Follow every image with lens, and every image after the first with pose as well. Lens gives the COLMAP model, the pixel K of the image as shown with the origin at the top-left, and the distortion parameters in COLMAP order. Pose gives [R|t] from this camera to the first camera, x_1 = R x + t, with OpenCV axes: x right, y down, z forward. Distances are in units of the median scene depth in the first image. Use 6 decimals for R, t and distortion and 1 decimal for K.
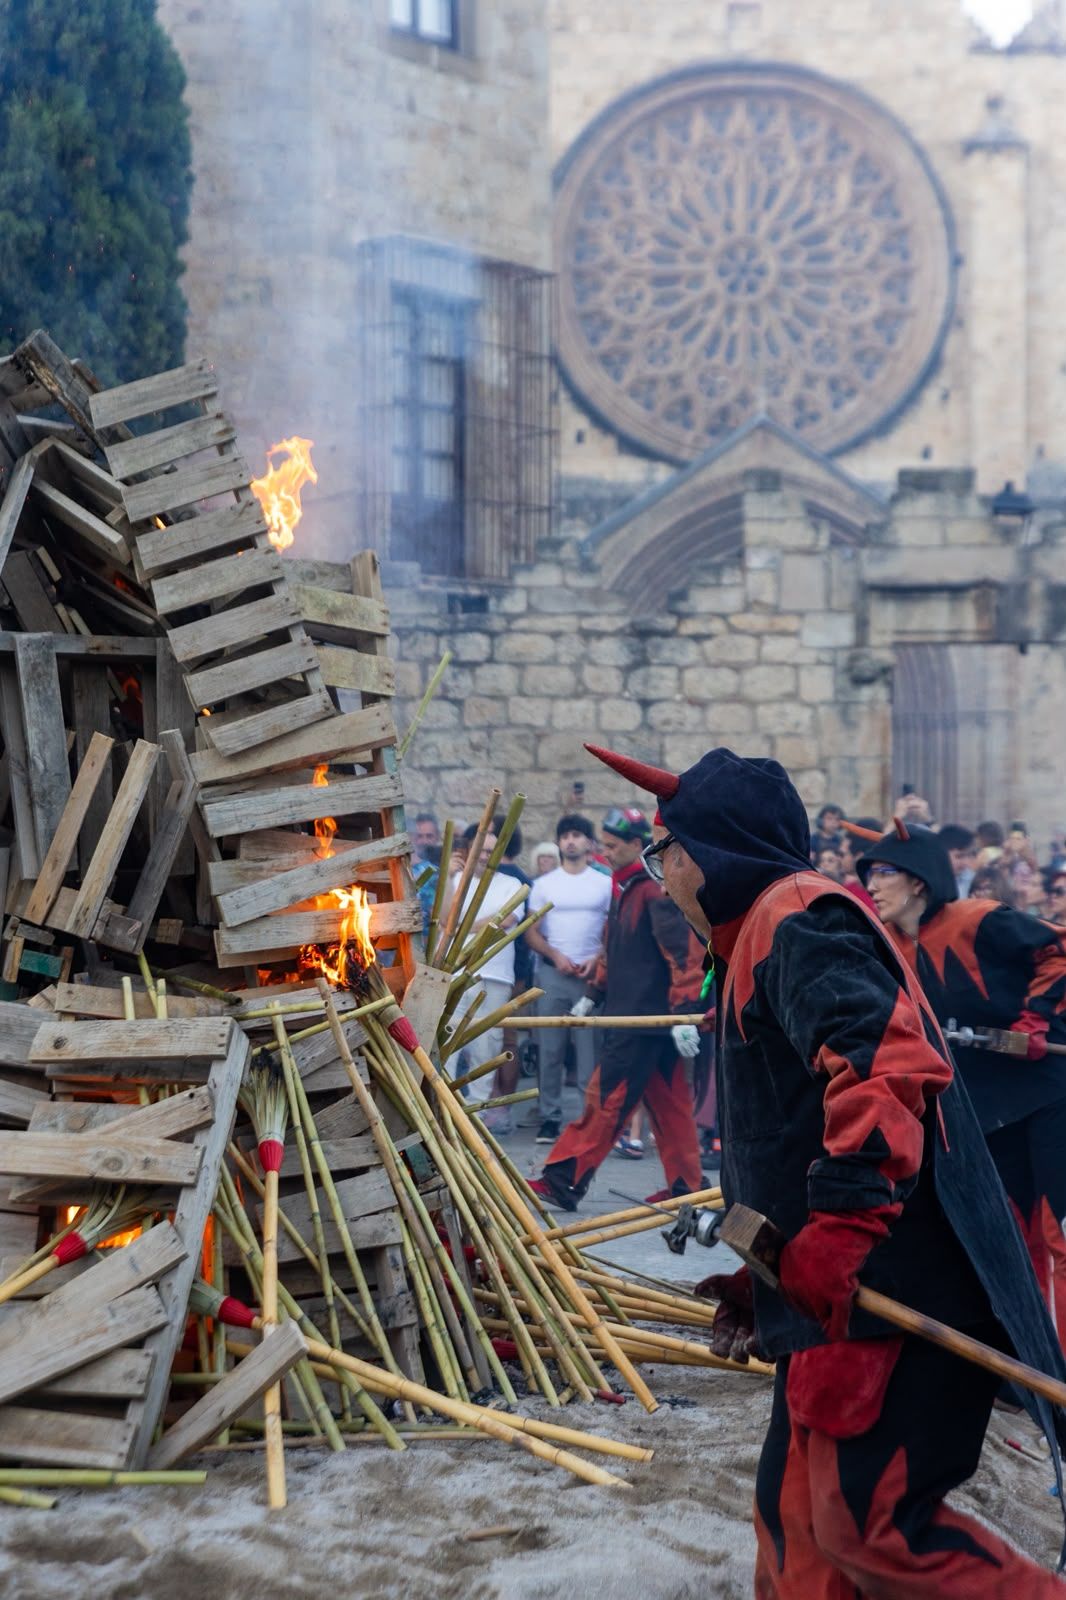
lens RADIAL K [[2757.7, 0, 611.7], [0, 2757.7, 798.9], [0, 0, 1]] dist [0.007702, 0.159301]
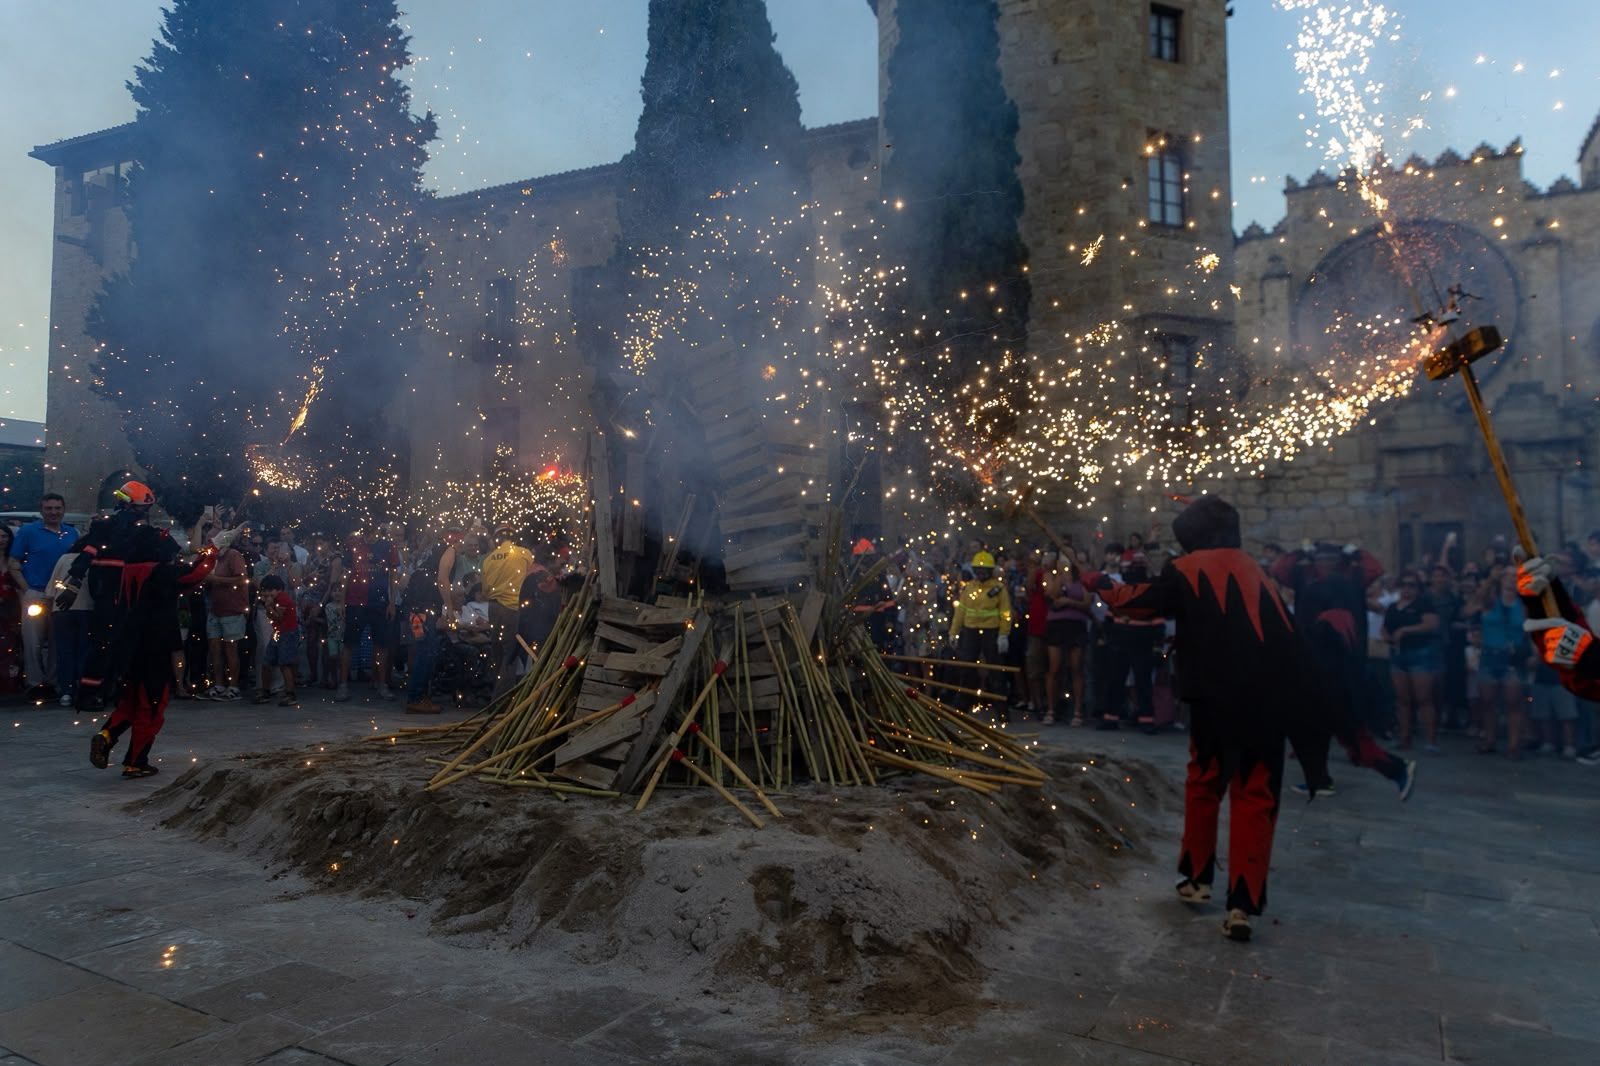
lens RADIAL K [[1105.9, 0, 800.0], [0, 1105.9, 533.0], [0, 0, 1]] dist [0.006365, -0.006265]
pose [[0.880324, -0.025318, -0.473698, 0.100039], [0.008590, 0.999262, -0.037444, 0.013422], [0.474296, 0.028894, 0.879891, 0.053695]]
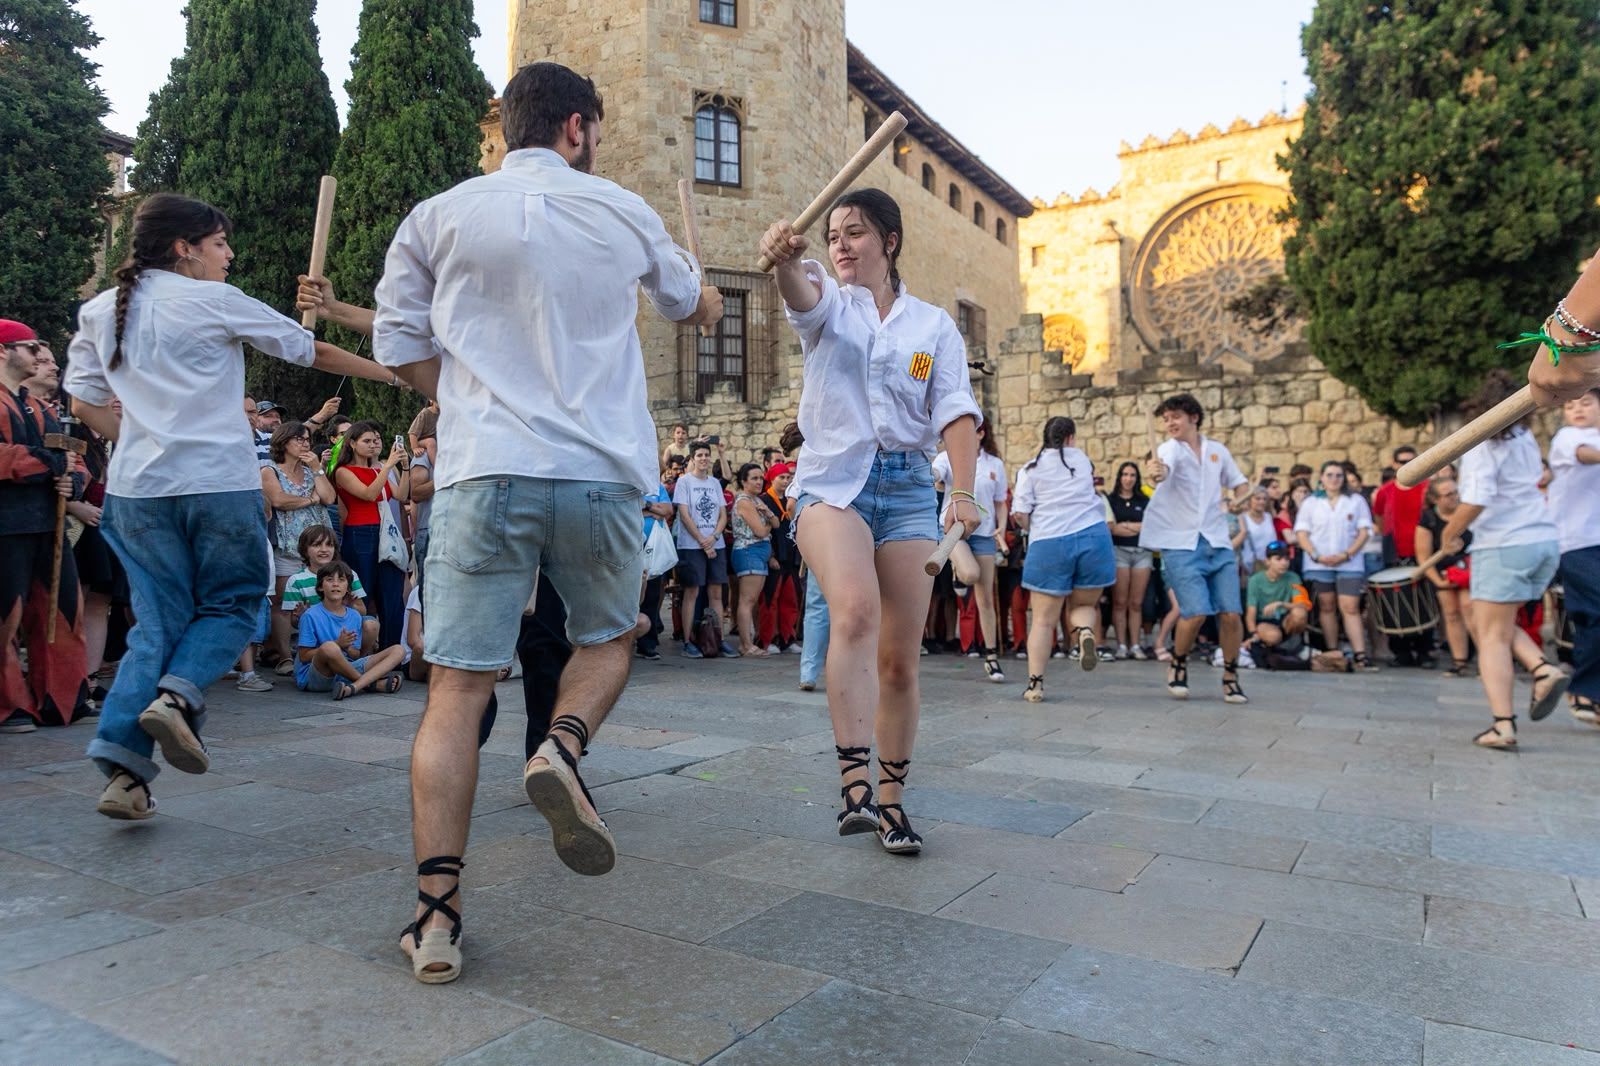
lens RADIAL K [[1105.9, 0, 800.0], [0, 1105.9, 533.0], [0, 0, 1]] dist [0.006365, -0.006265]
pose [[0.860474, -0.019568, -0.509119, 0.515611], [0.010541, 0.999732, -0.020610, 0.053916], [0.509385, 0.012368, 0.860450, 0.224217]]
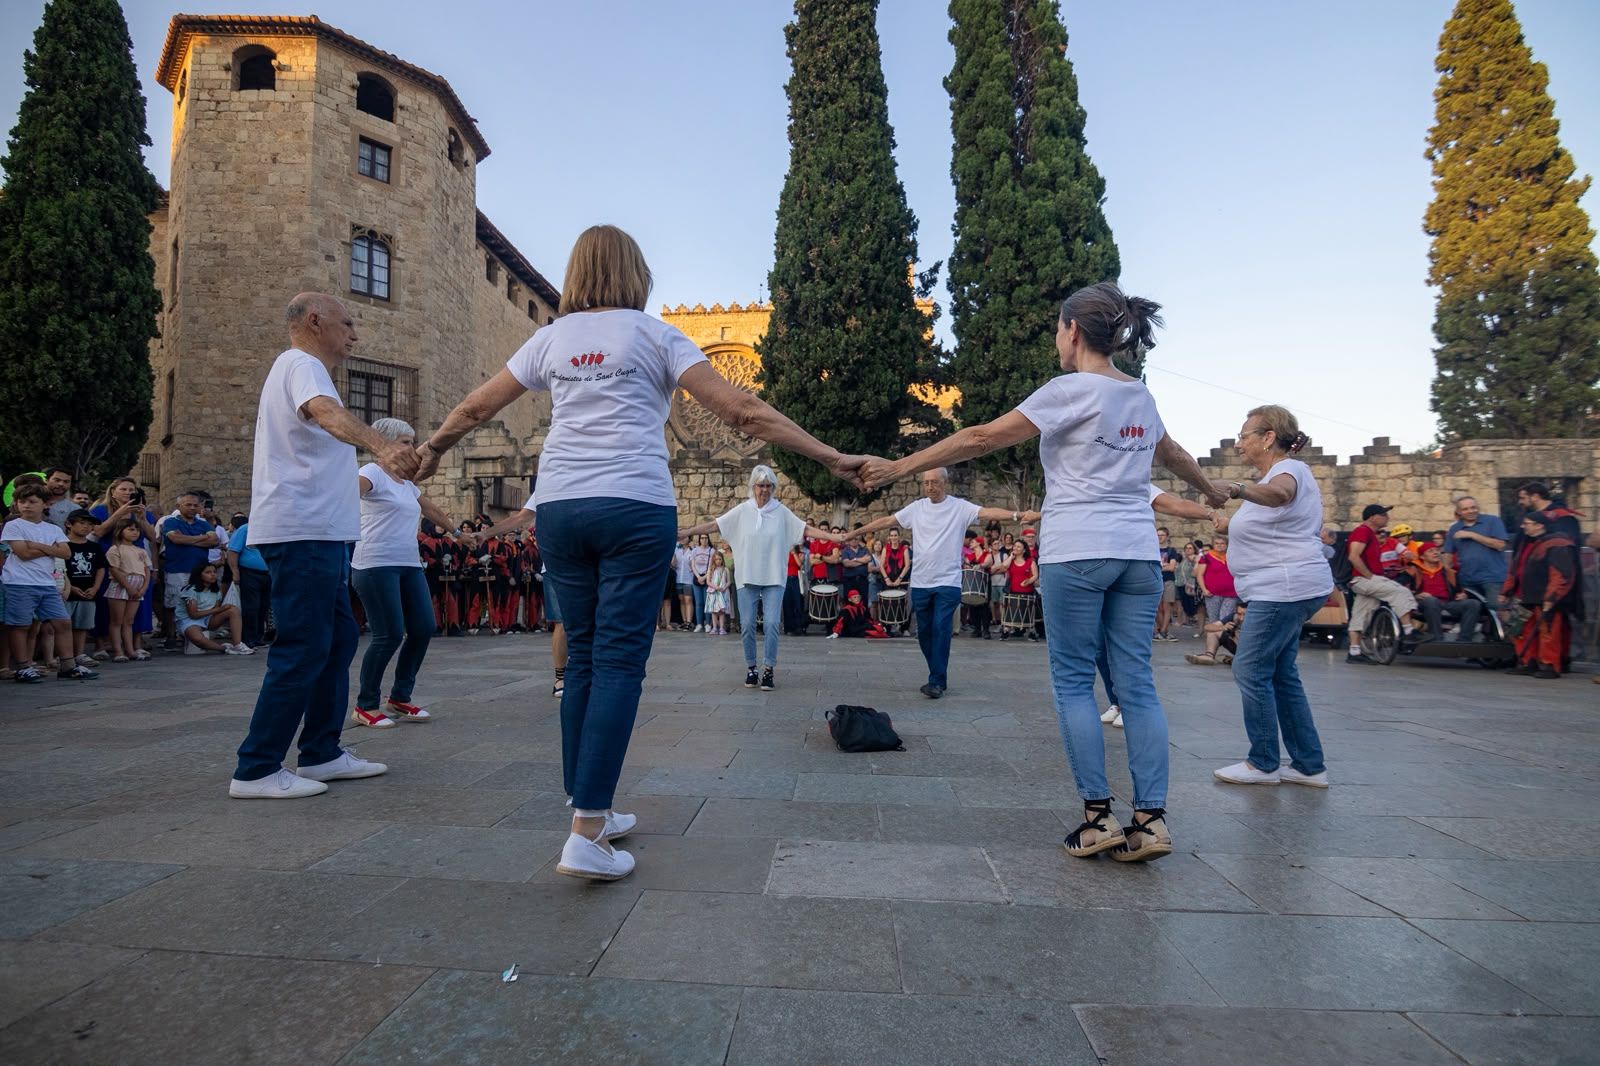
lens RADIAL K [[756.9, 0, 800.0], [0, 756.9, 533.0], [0, 0, 1]] dist [0.000062, -0.001604]
pose [[0.997687, -0.012224, -0.066862, 0.522804], [0.008908, 0.998726, -0.049666, 0.052012], [0.067384, 0.048956, 0.996525, 0.182519]]
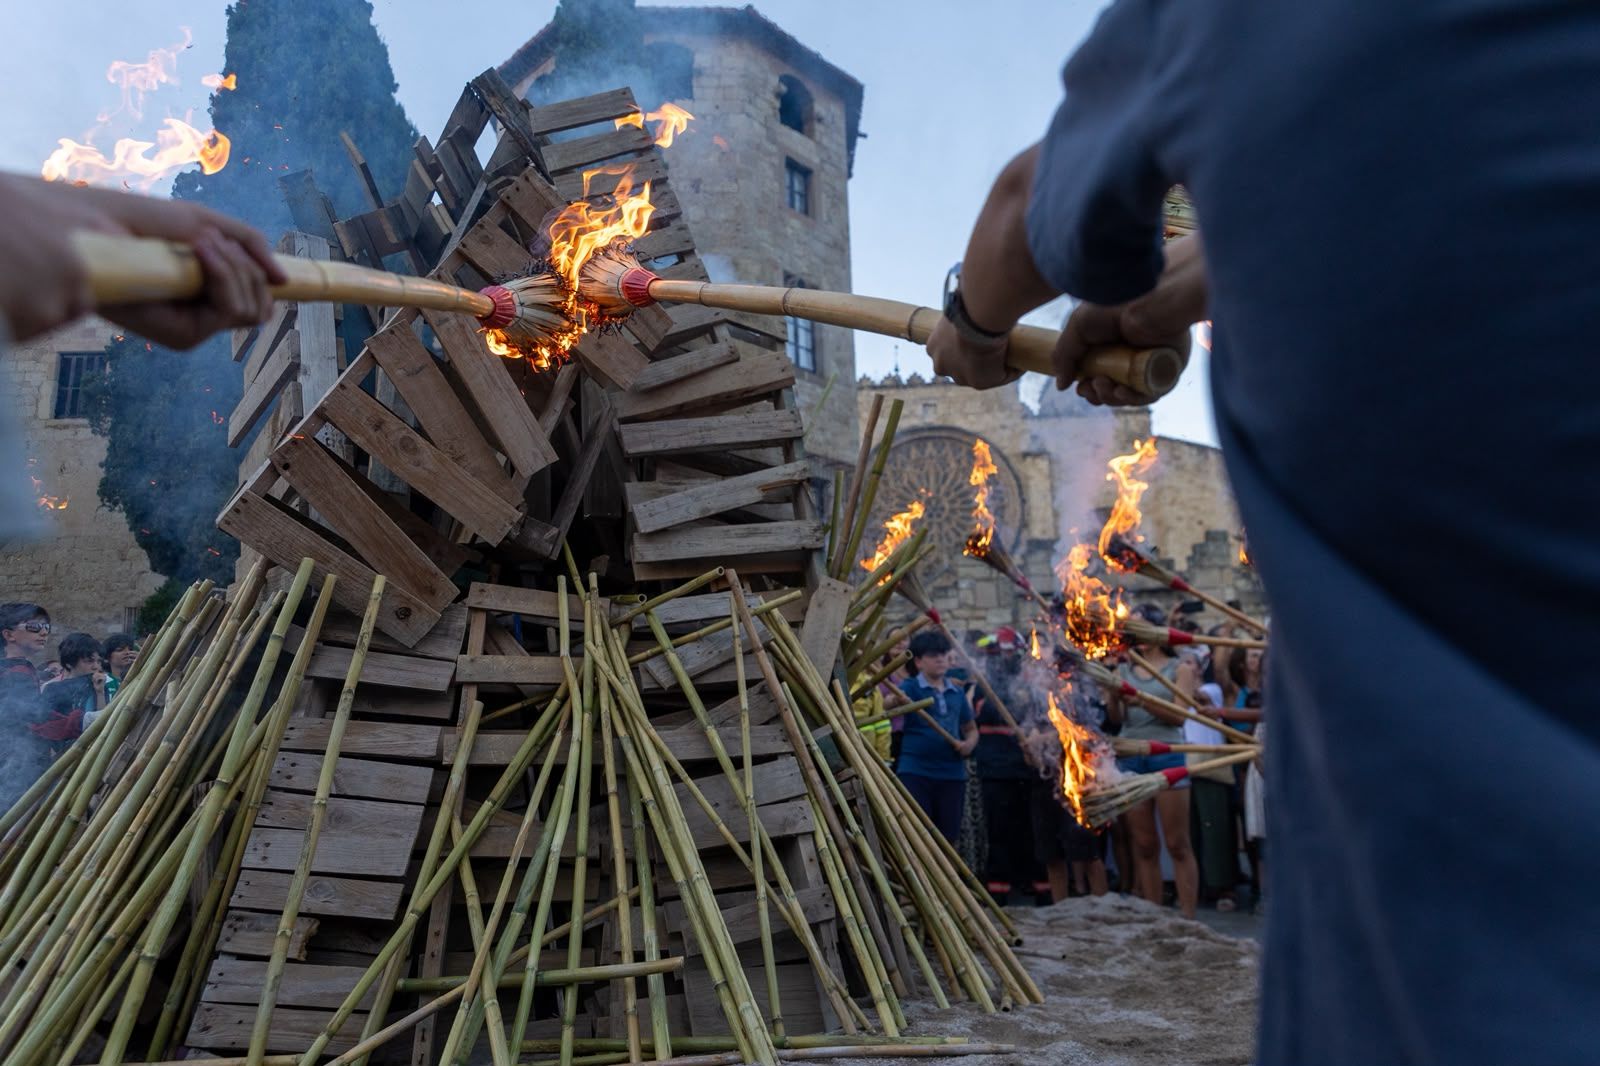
lens RADIAL K [[1084.6, 0, 818.0], [0, 1084.6, 528.5], [0, 0, 1]] dist [0.003165, 0.000187]
pose [[0.997712, -0.042052, -0.052937, -0.013581], [0.030653, 0.979277, -0.200190, 0.035611], [0.060259, 0.198109, 0.978326, 0.164063]]
